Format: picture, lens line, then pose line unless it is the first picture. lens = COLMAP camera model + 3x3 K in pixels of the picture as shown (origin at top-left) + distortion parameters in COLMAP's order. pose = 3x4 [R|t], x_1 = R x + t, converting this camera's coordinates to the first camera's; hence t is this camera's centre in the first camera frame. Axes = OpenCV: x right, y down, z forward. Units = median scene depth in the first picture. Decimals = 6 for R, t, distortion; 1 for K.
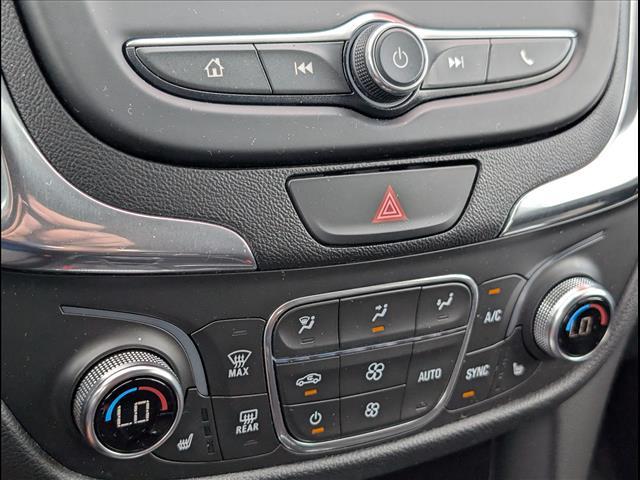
lens RADIAL K [[922.4, 0, 320.0], [0, 922.4, 240.0], [0, 0, 1]] dist [0.023368, -0.051291]
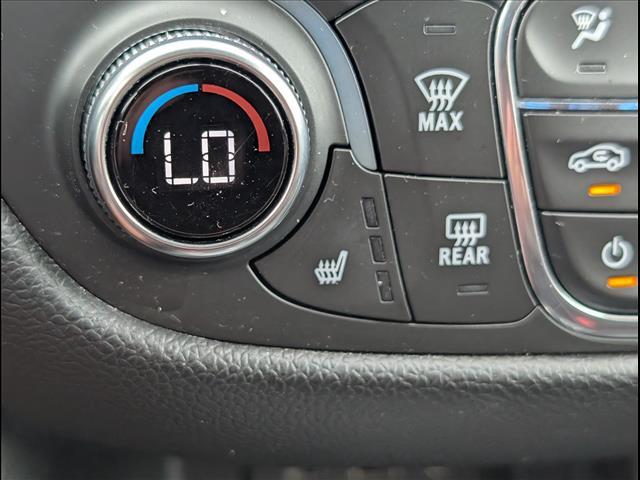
lens RADIAL K [[922.4, 0, 320.0], [0, 922.4, 240.0], [0, 0, 1]] dist [0.023368, -0.051291]
pose [[0.942469, -0.018104, -0.333802, 0.011082], [-0.028641, 0.990488, -0.134585, 0.268905], [0.333063, 0.136403, 0.932986, 0.541685]]
